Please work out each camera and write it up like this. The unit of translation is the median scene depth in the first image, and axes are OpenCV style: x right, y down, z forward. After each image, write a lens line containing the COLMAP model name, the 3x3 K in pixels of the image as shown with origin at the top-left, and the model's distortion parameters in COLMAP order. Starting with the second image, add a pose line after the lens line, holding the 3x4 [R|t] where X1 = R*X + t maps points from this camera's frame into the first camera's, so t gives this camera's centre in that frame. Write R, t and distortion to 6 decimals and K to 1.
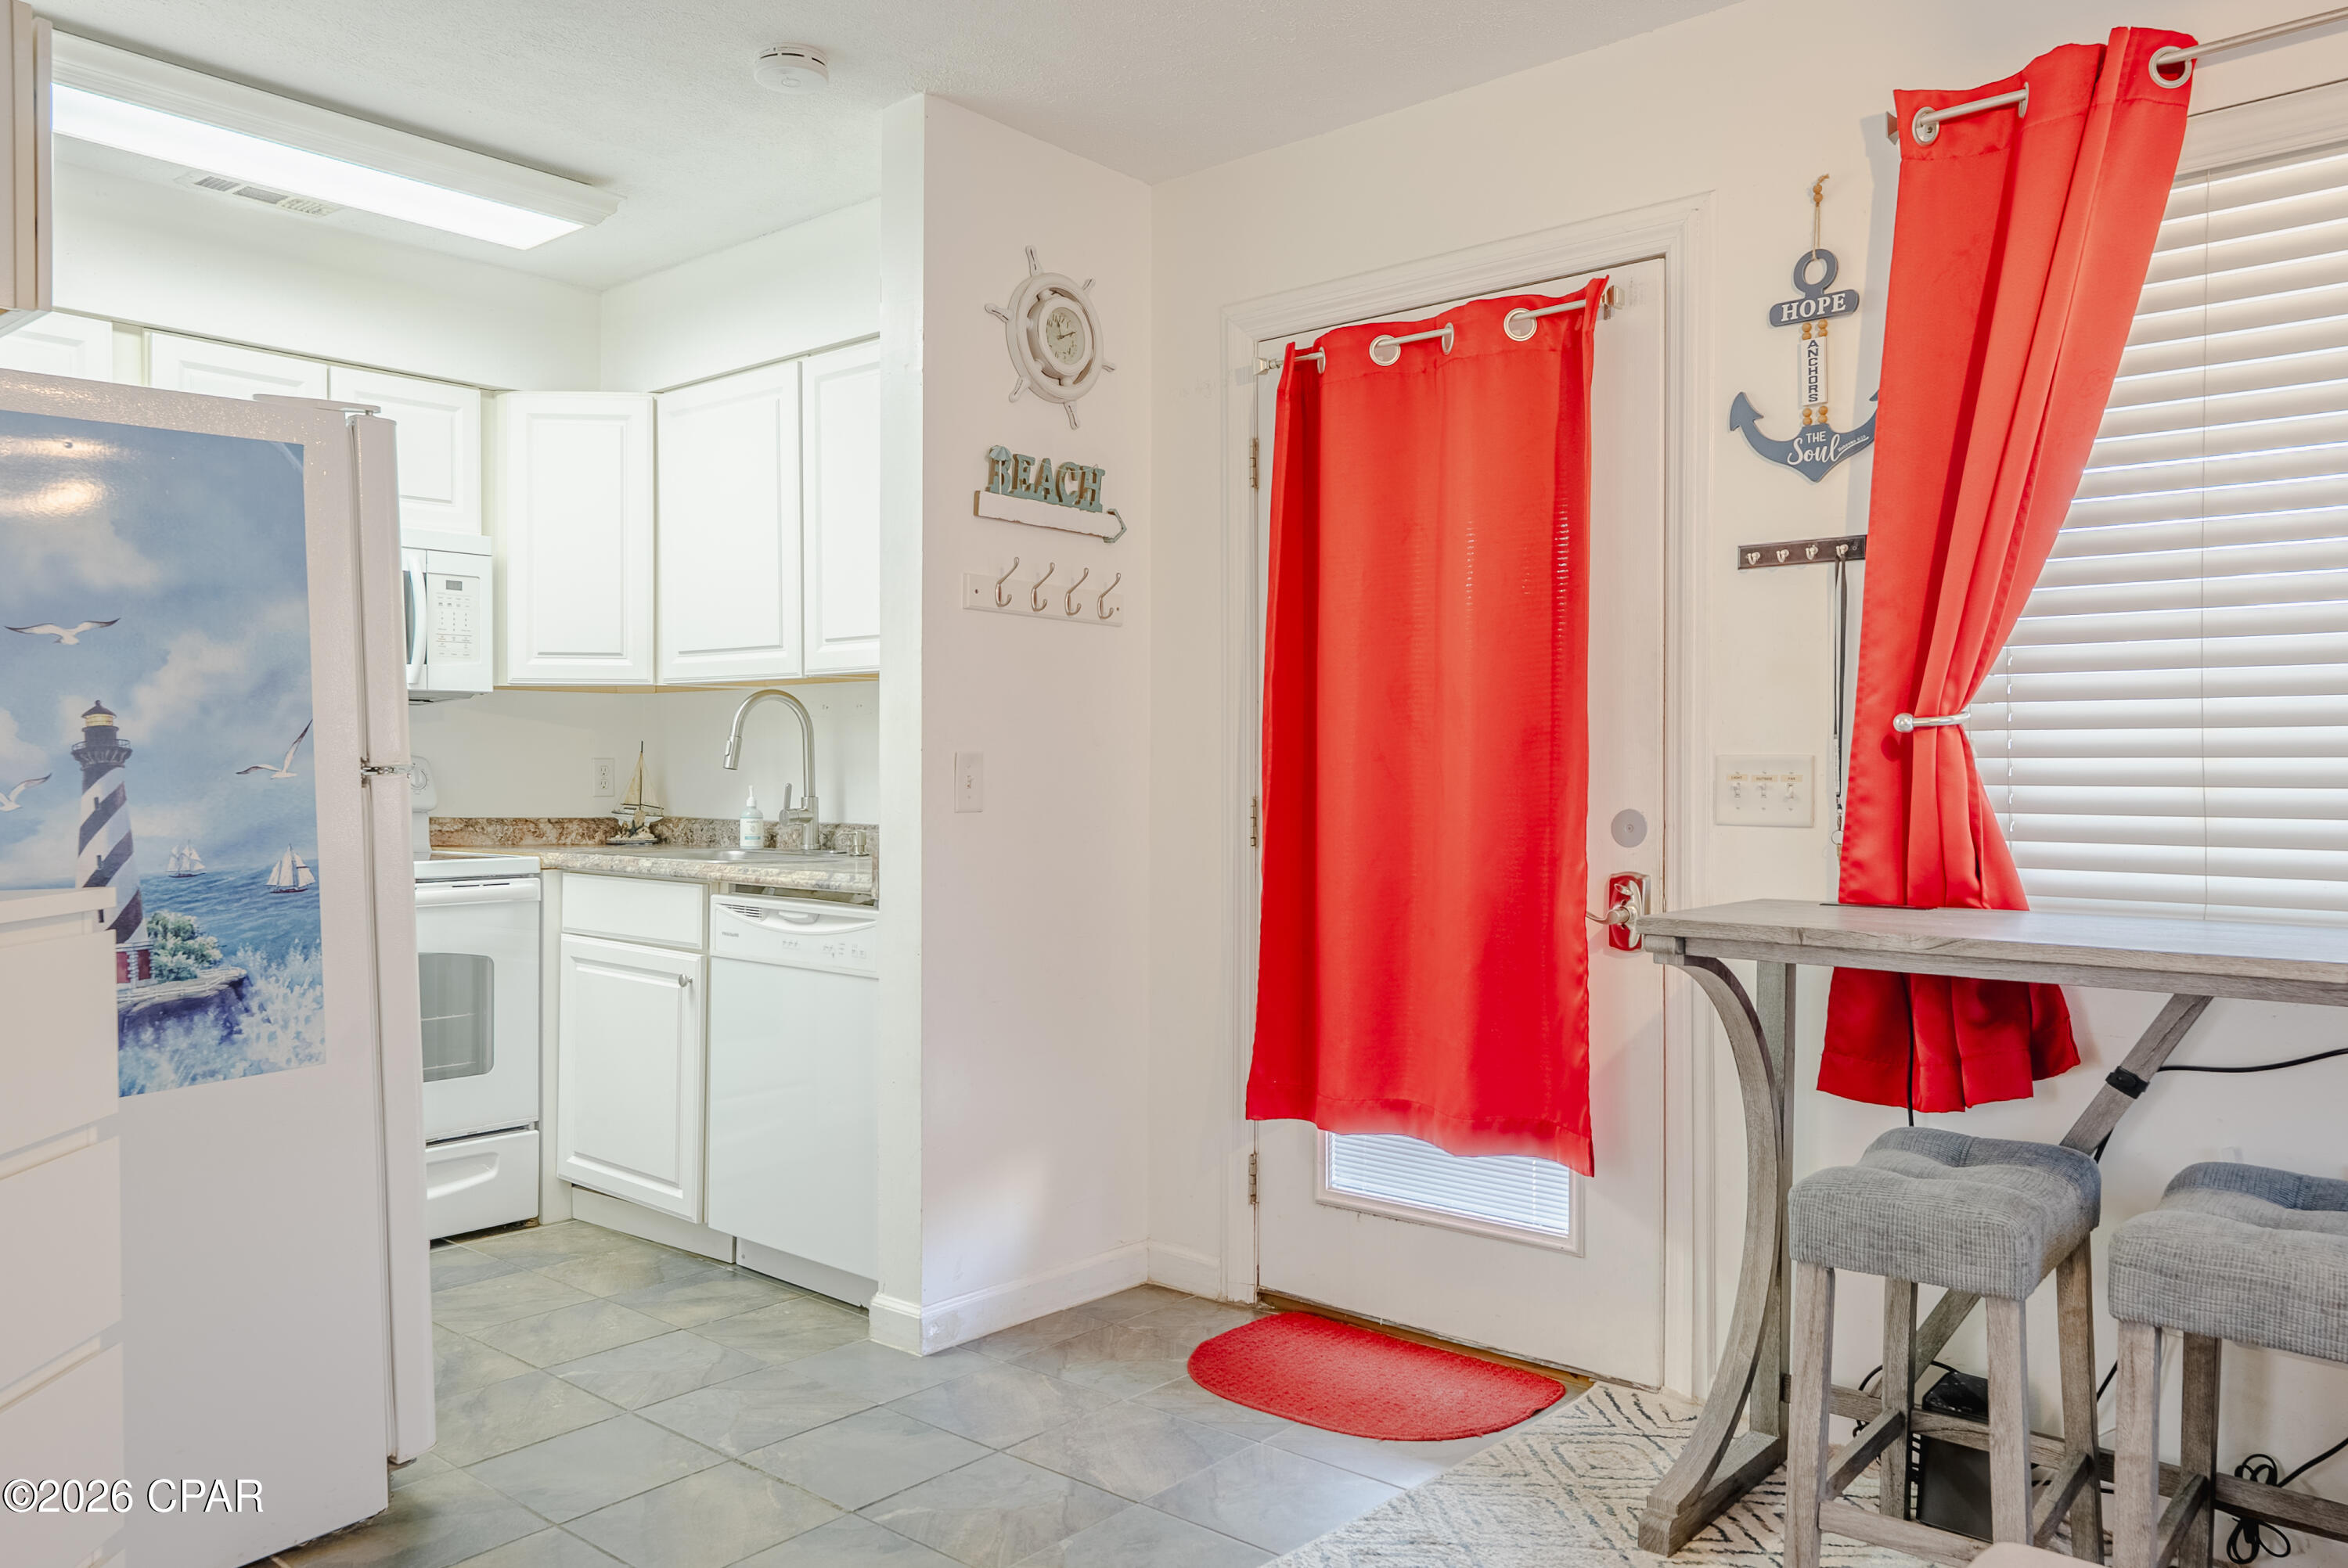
lens RADIAL K [[1686.1, 0, 1167.2], [0, 1686.1, 781.4], [0, 0, 1]] dist [-0.000075, 0.029409]
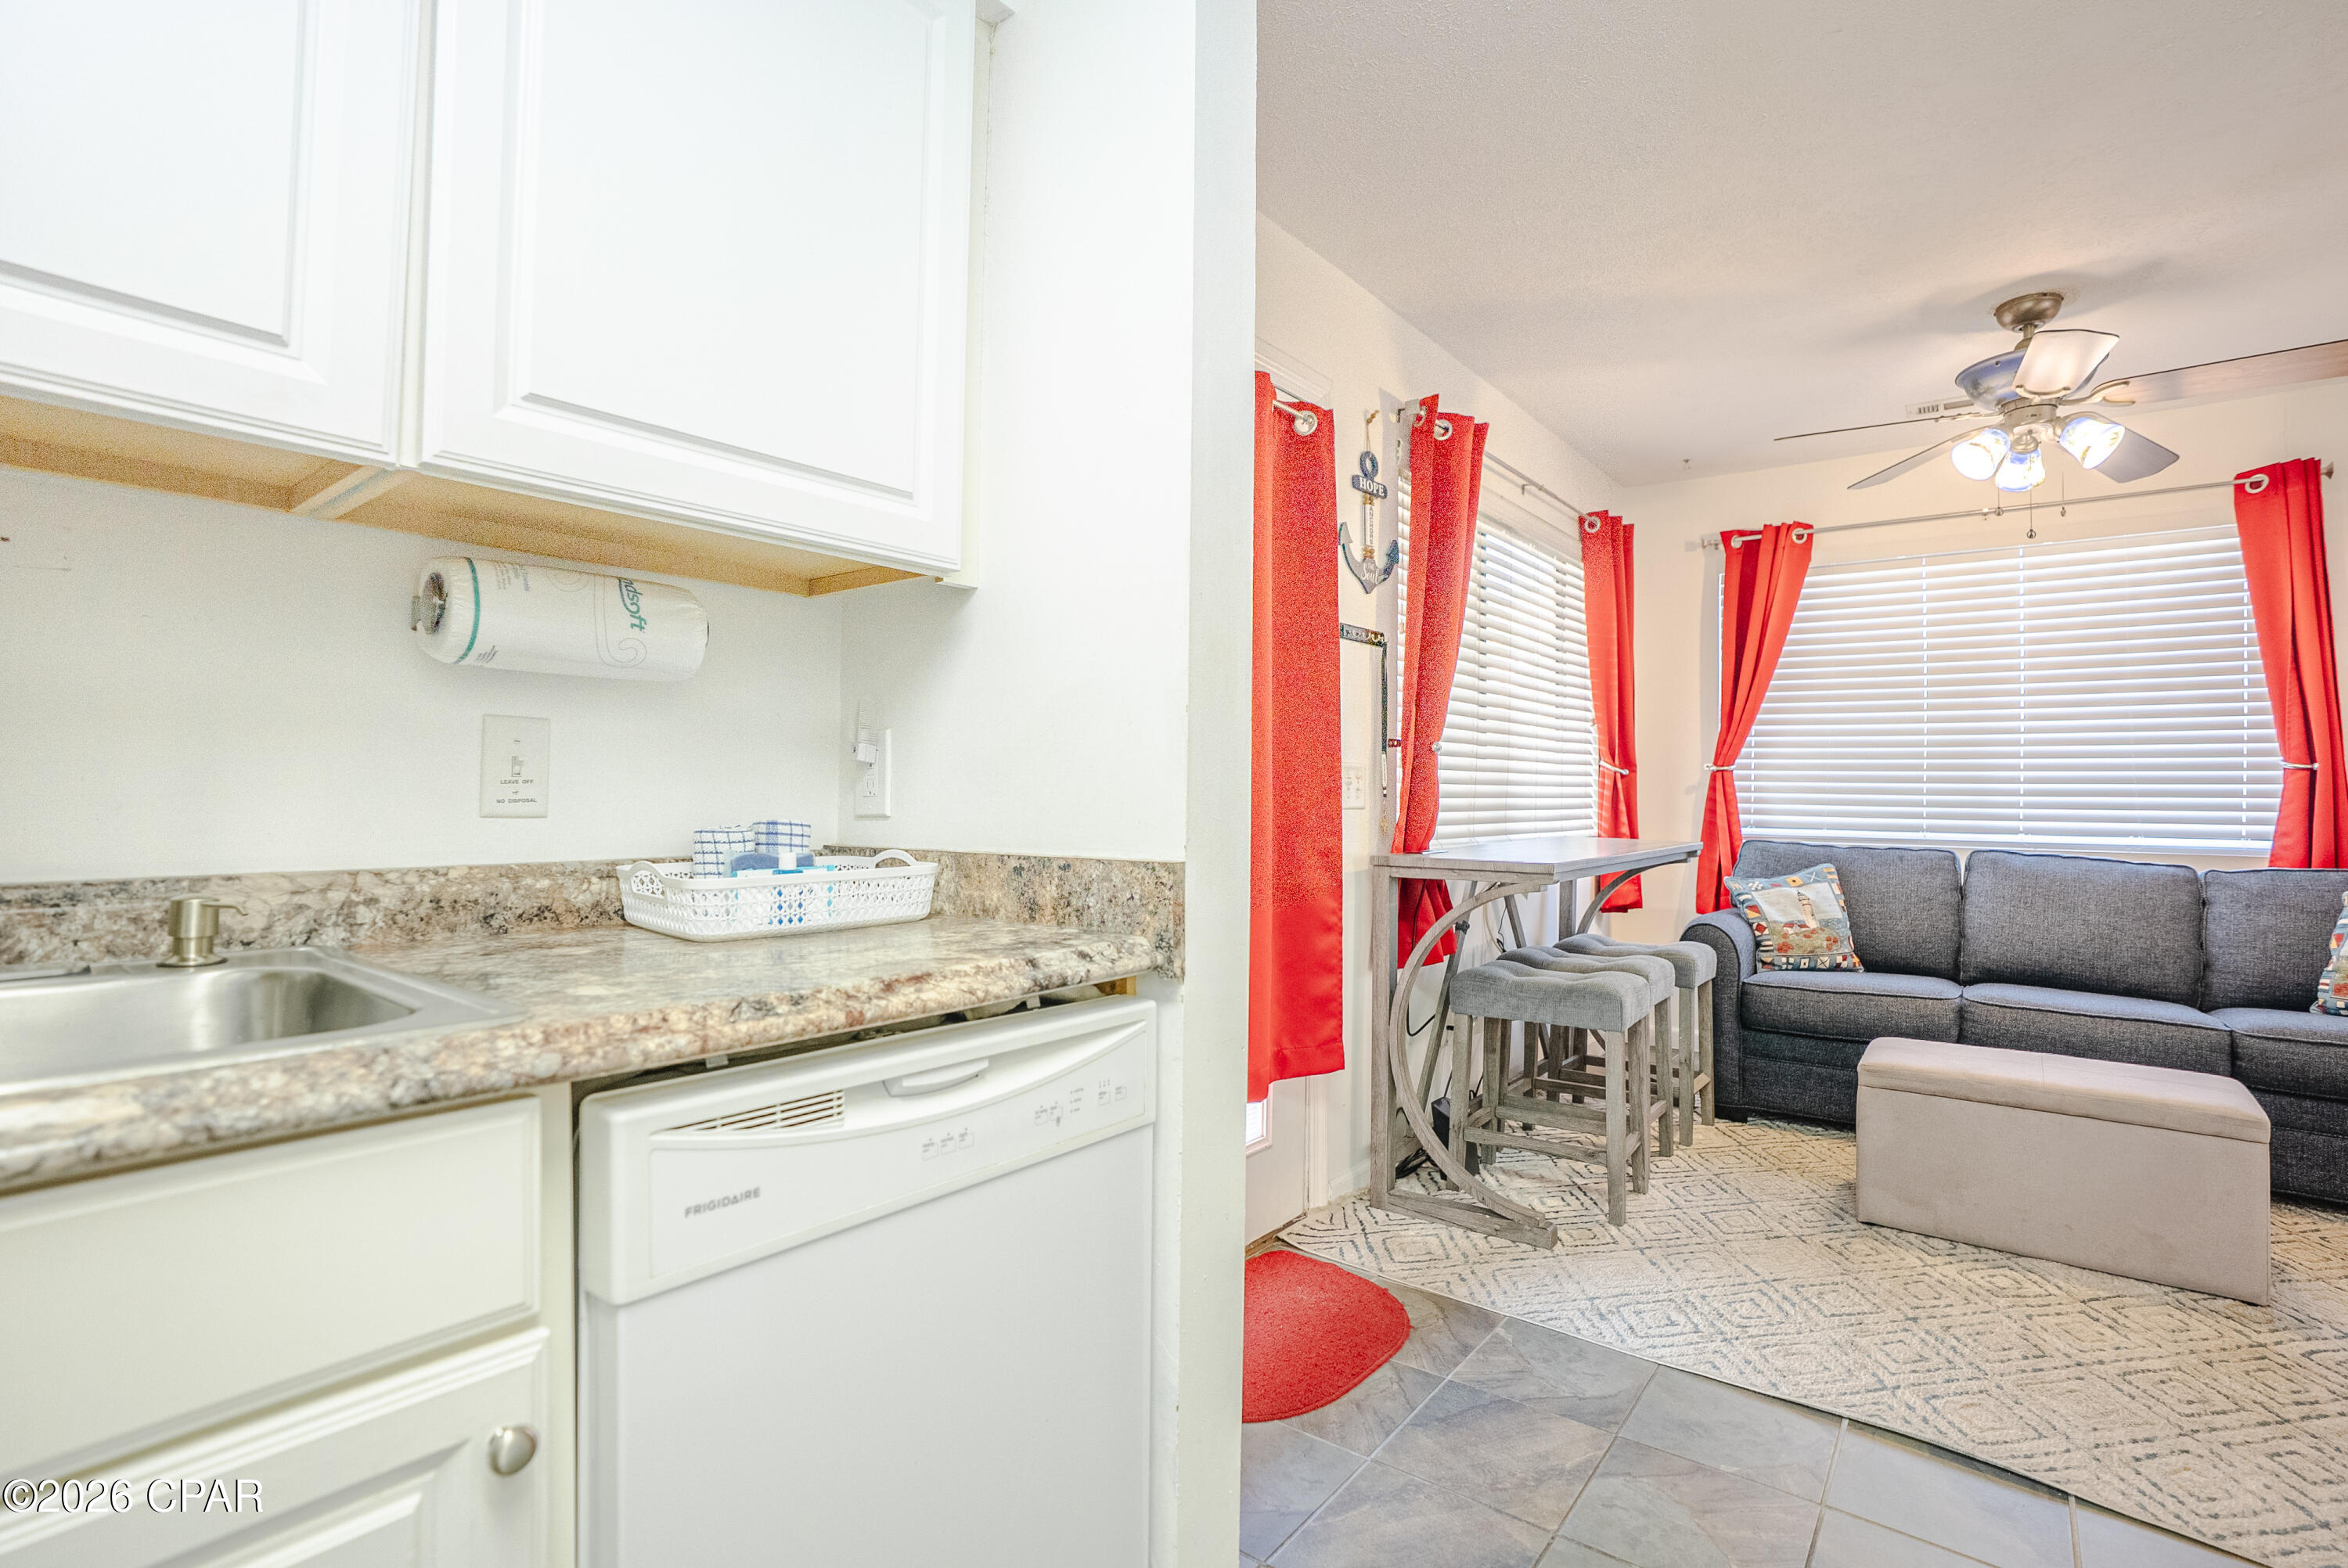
lens RADIAL K [[1107.0, 0, 1176.4], [0, 1107.0, 782.2], [0, 0, 1]] dist [-0.065008, 0.021519]
pose [[-0.055751, 0.006348, 0.998424, -0.622276], [-0.000742, 0.999979, -0.006399, 0.008451], [-0.998444, -0.001098, -0.055746, 1.179151]]
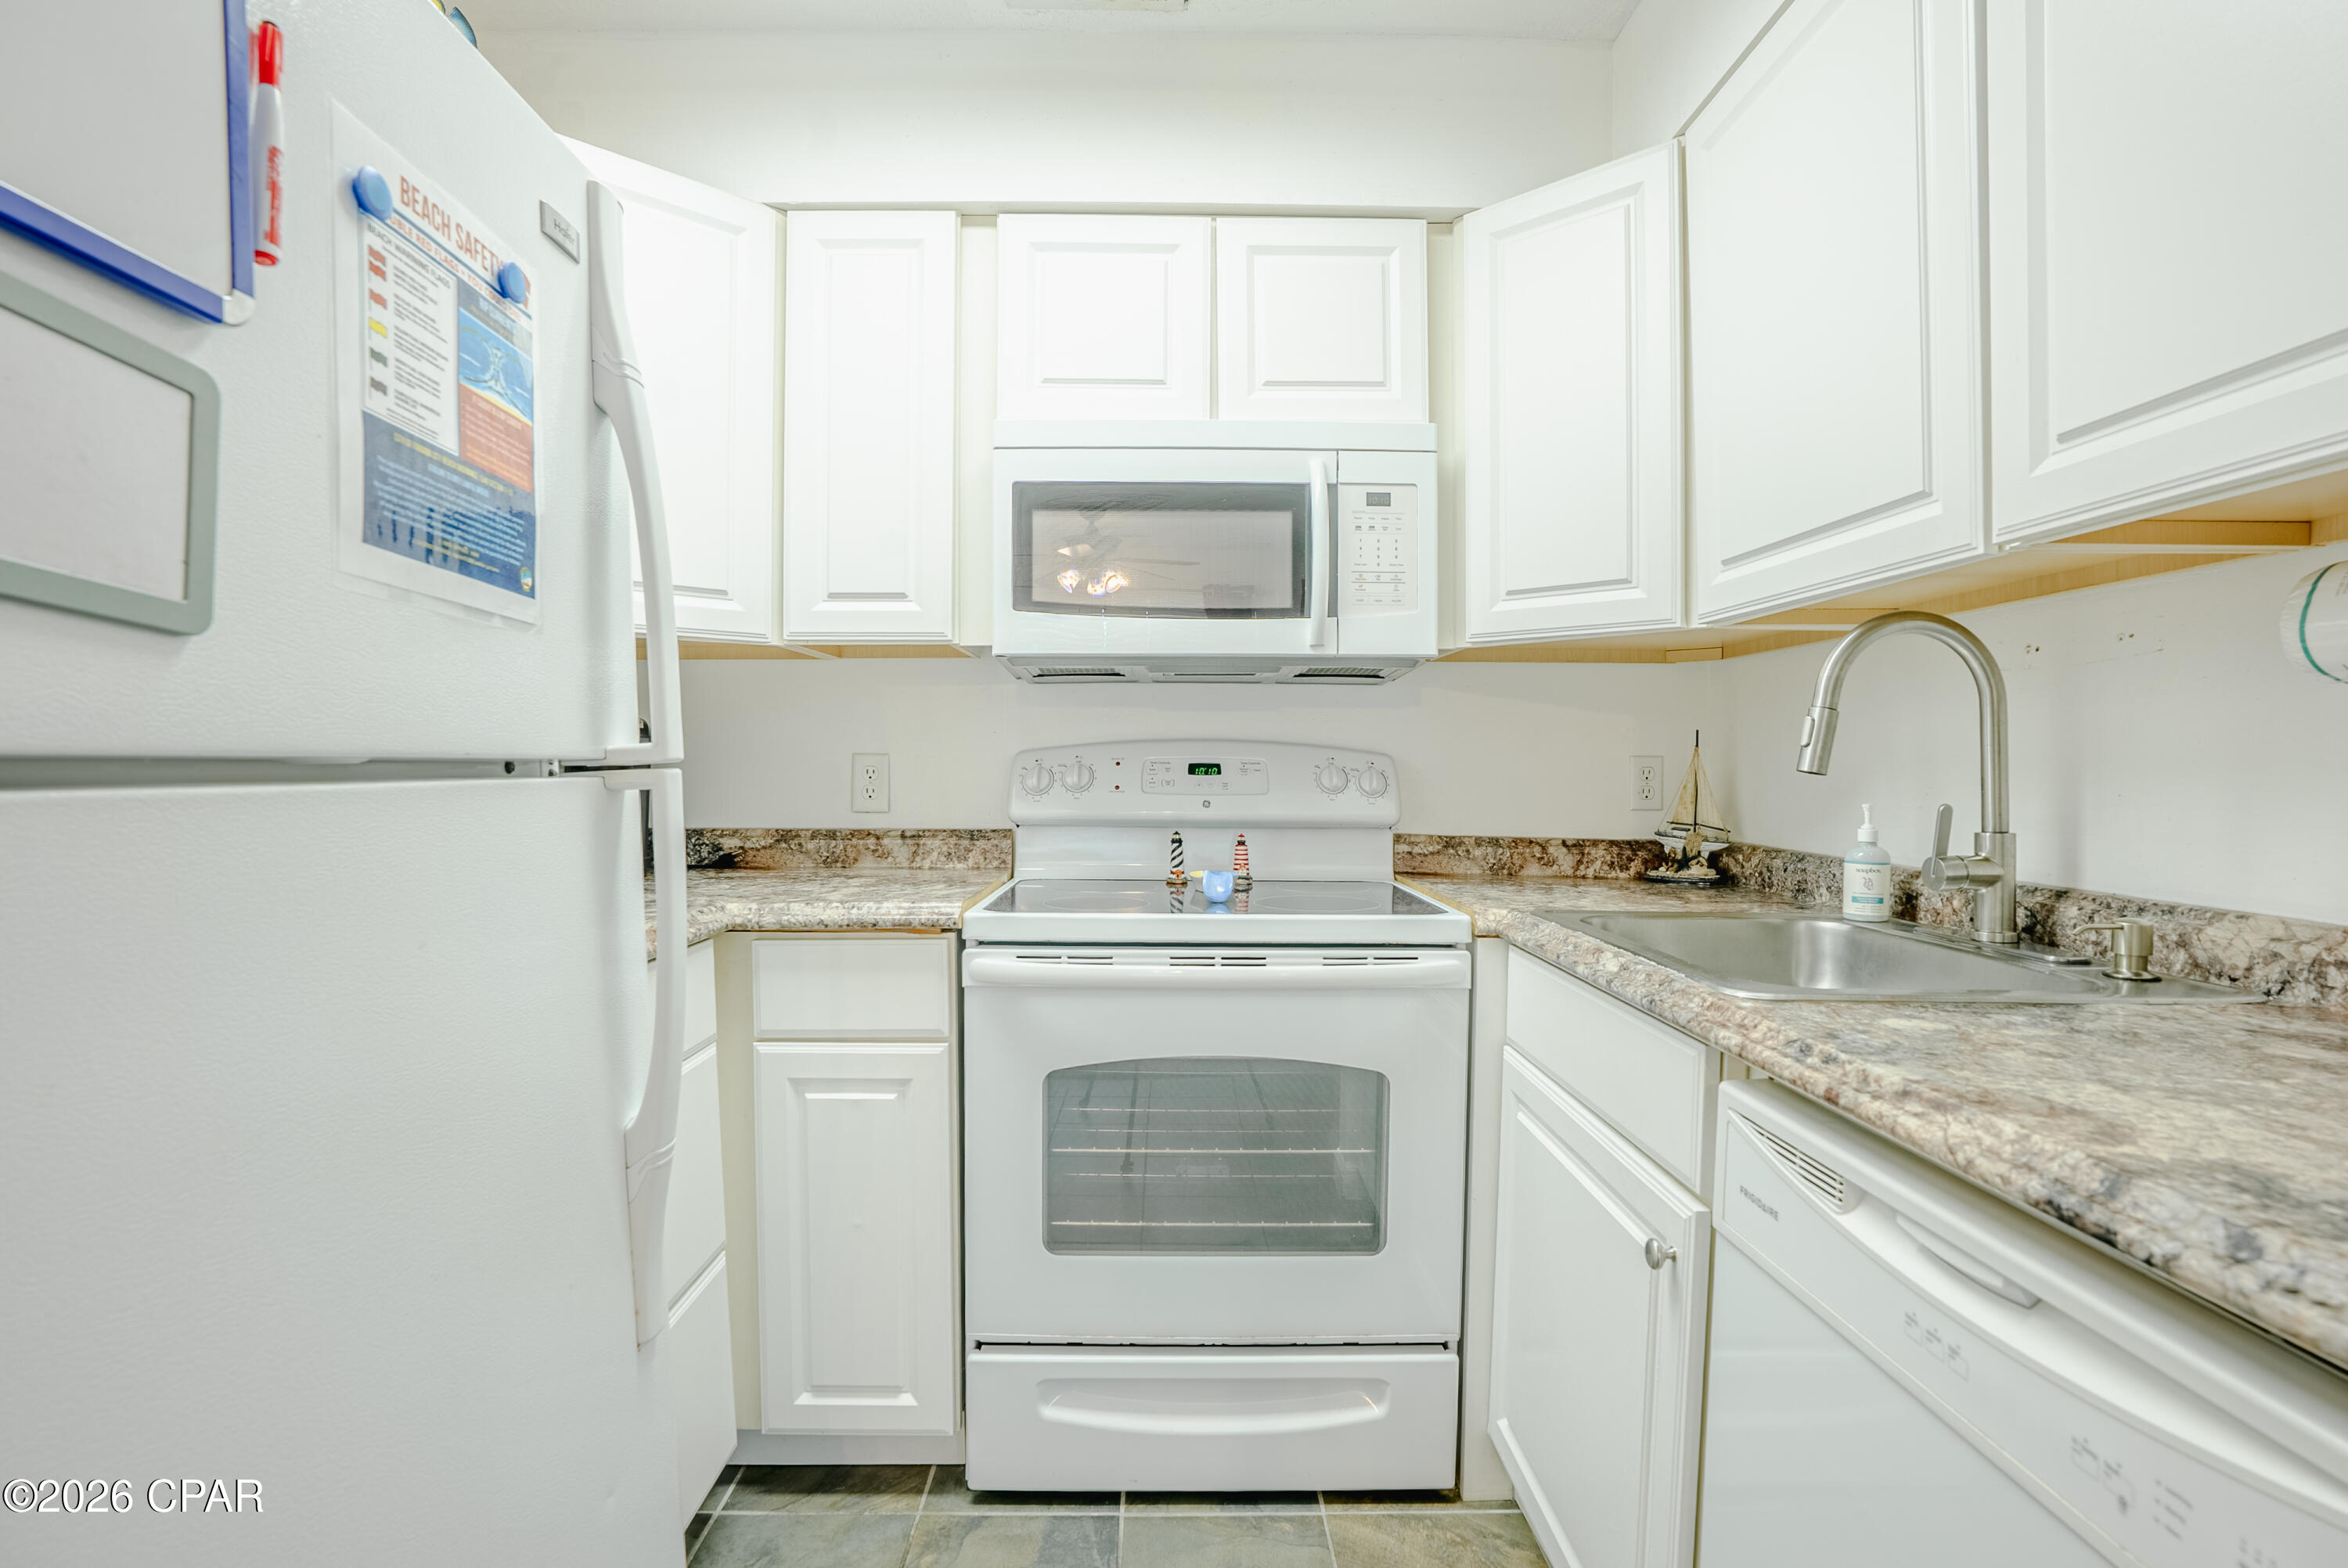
lens RADIAL K [[1107.0, 0, 1179.8], [0, 1107.0, 782.7], [0, 0, 1]] dist [-0.065008, 0.021519]
pose [[0.668280, 0.014671, -0.743765, -0.211708], [-0.011258, 0.999890, 0.009608, -0.008375], [0.743825, 0.001952, 0.668372, 0.941510]]
